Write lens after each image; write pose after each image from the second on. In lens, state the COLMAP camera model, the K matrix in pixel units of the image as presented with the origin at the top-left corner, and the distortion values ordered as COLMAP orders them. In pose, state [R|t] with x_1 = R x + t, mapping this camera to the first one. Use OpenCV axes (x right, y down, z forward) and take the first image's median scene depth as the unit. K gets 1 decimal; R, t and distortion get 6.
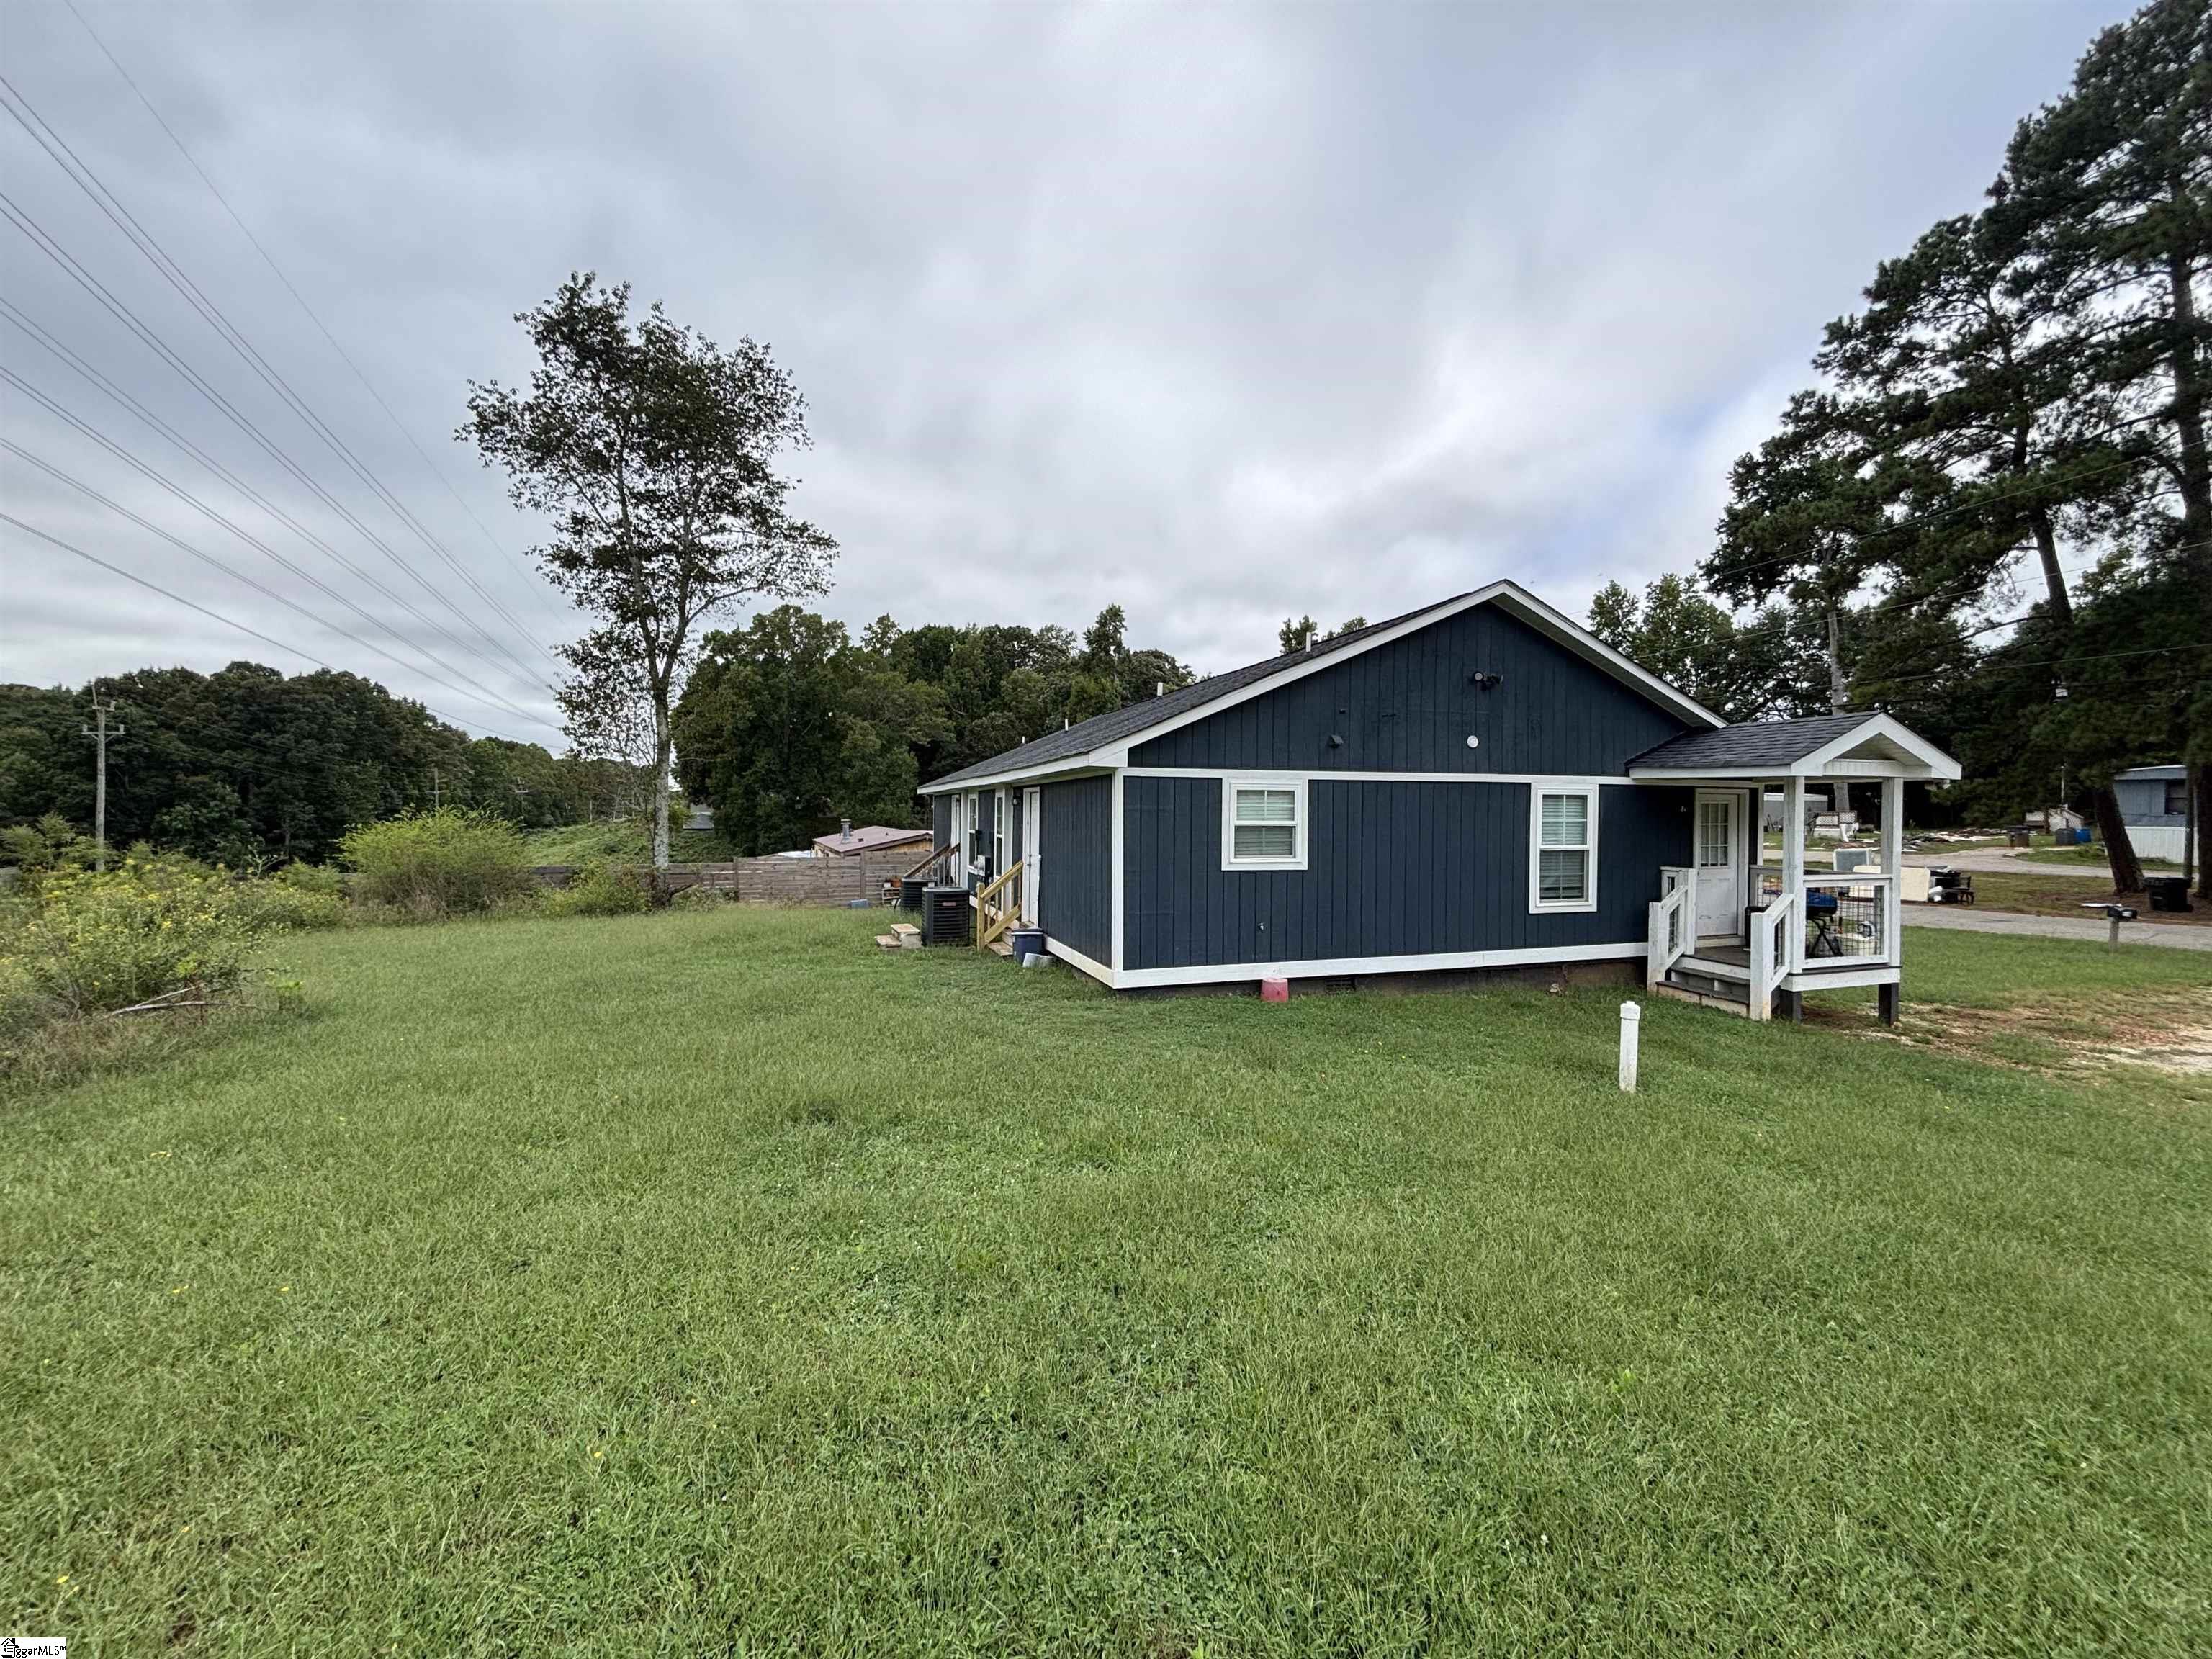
lens RADIAL K [[893.4, 0, 1103.2], [0, 893.4, 827.9], [0, 0, 1]] dist [-0.000784, 0.000568]
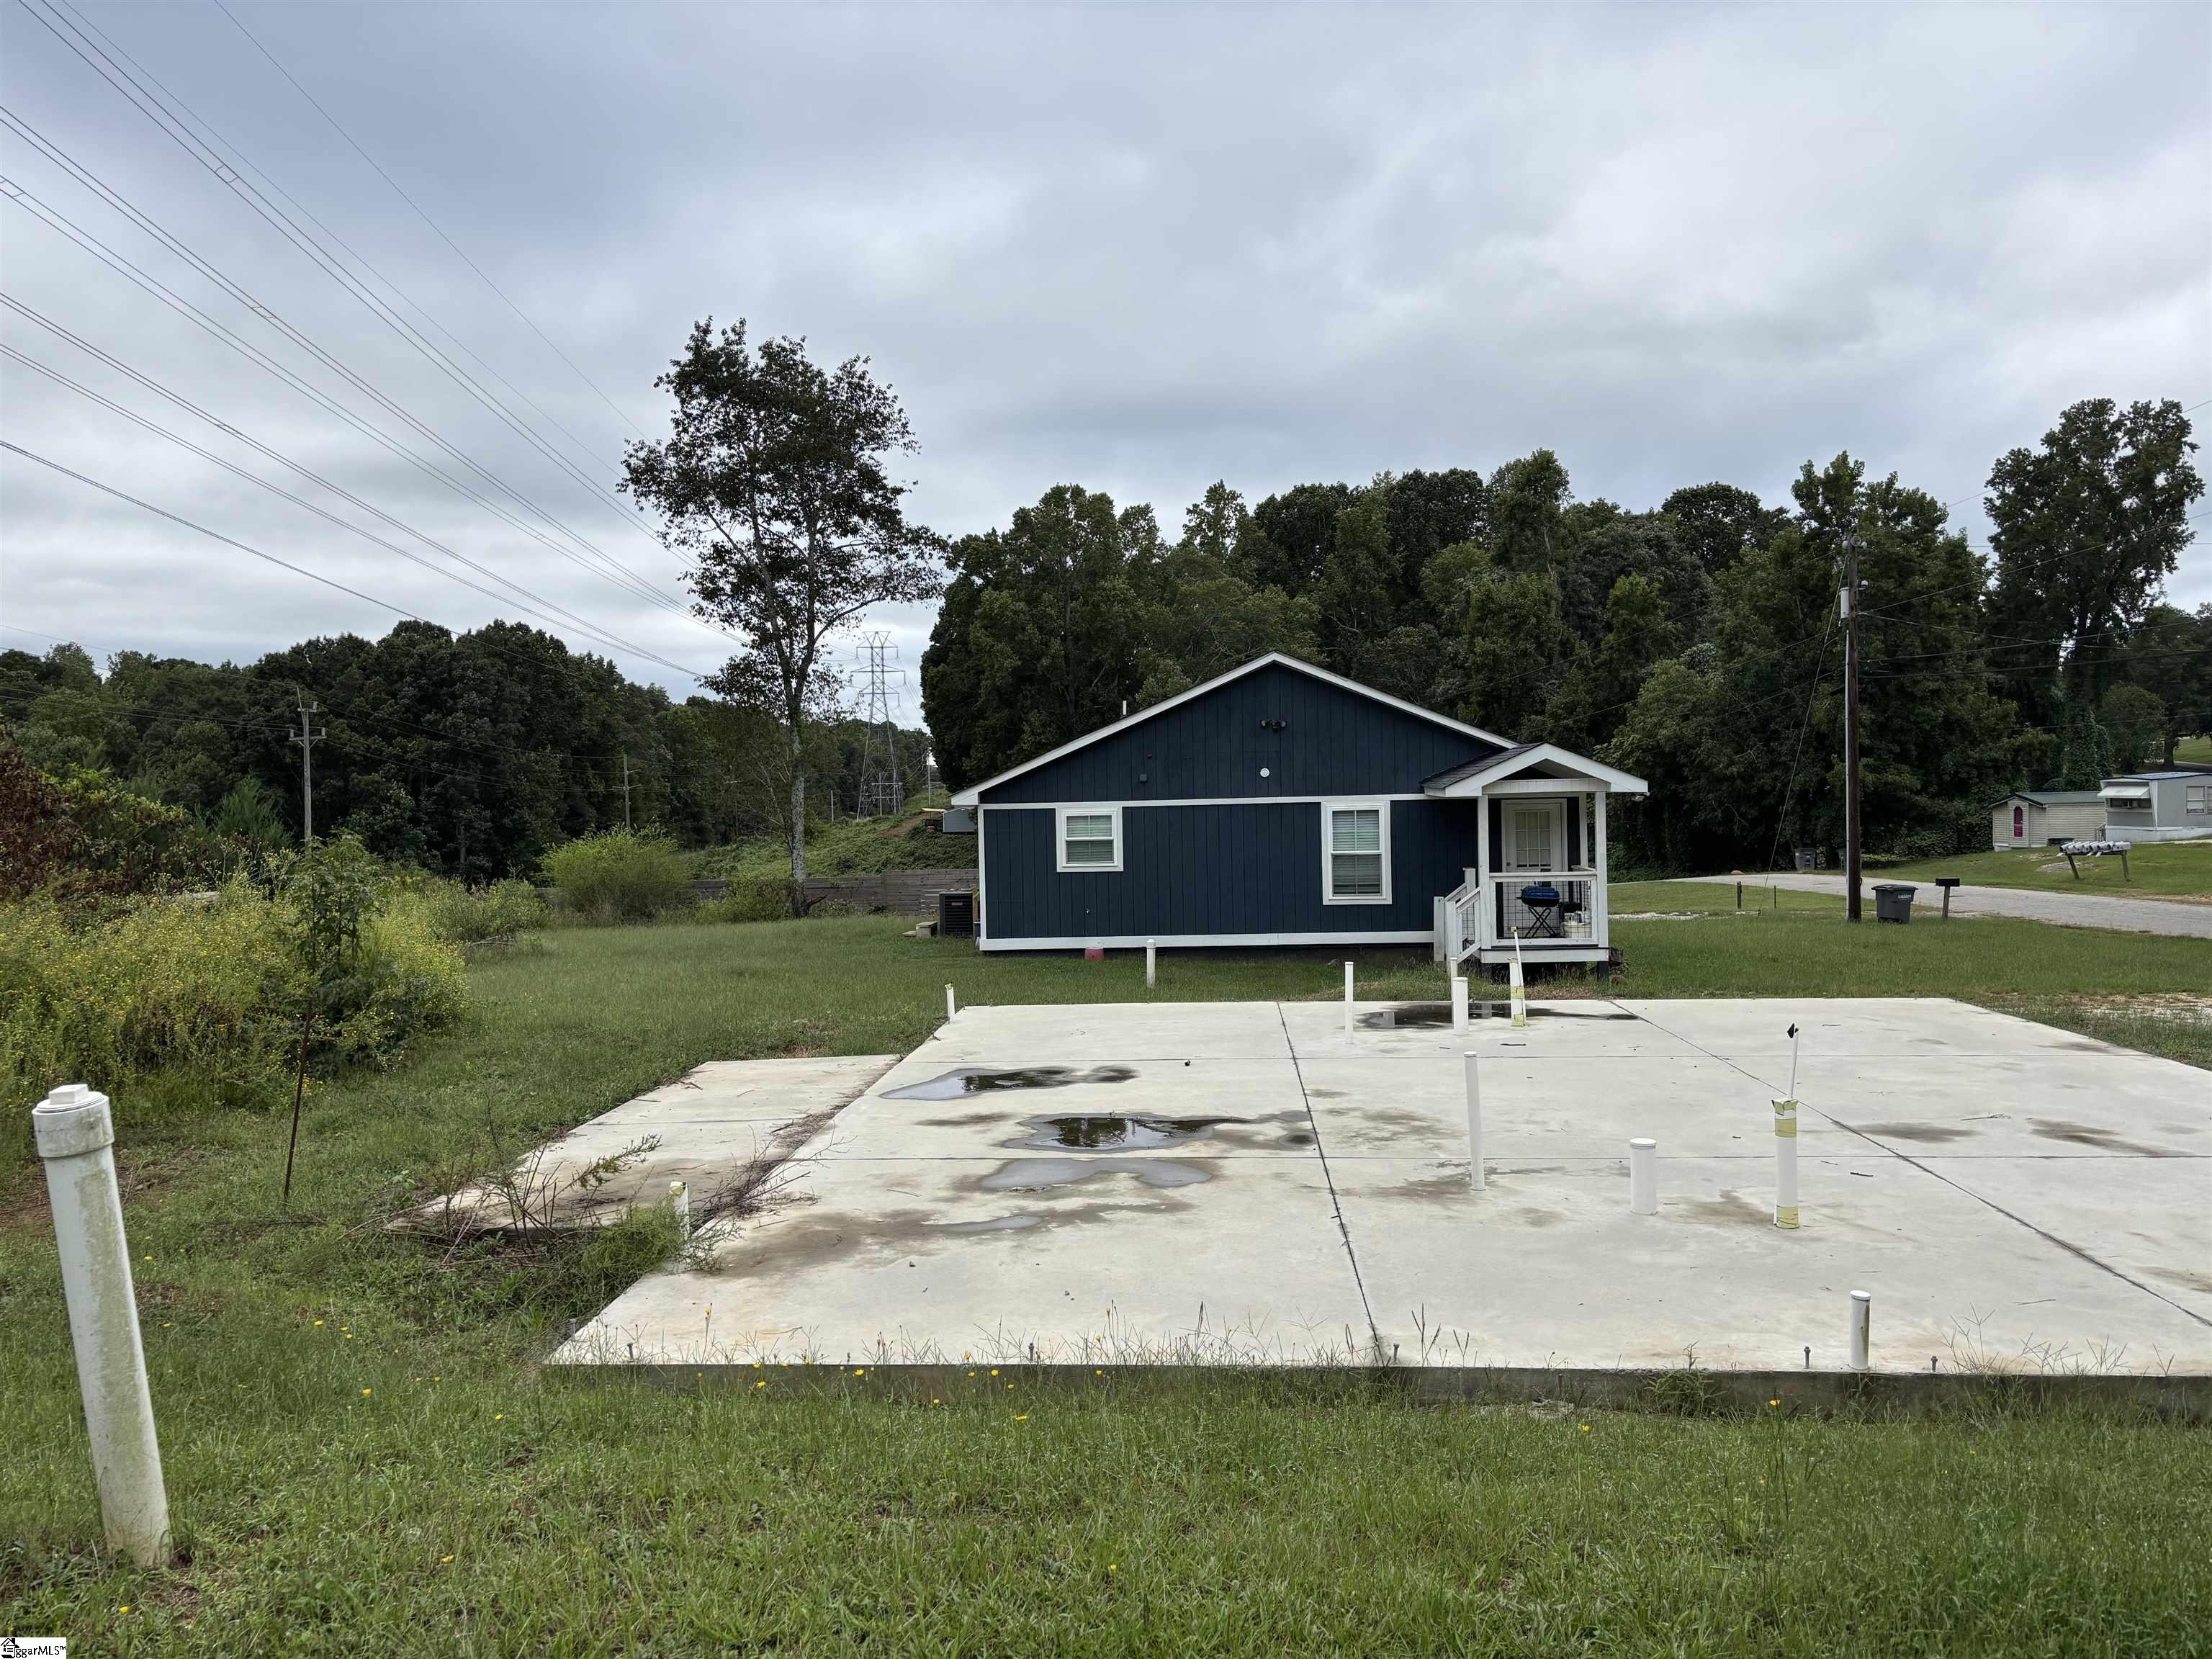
lens RADIAL K [[1653.6, 0, 1106.0], [0, 1653.6, 829.5], [0, 0, 1]] dist [-0.004123, -0.000925]
pose [[0.935225, -0.017893, -0.353601, 0.502016], [0.020749, 0.999776, 0.004288, -0.013705], [0.353445, -0.011347, 0.935387, -0.639449]]
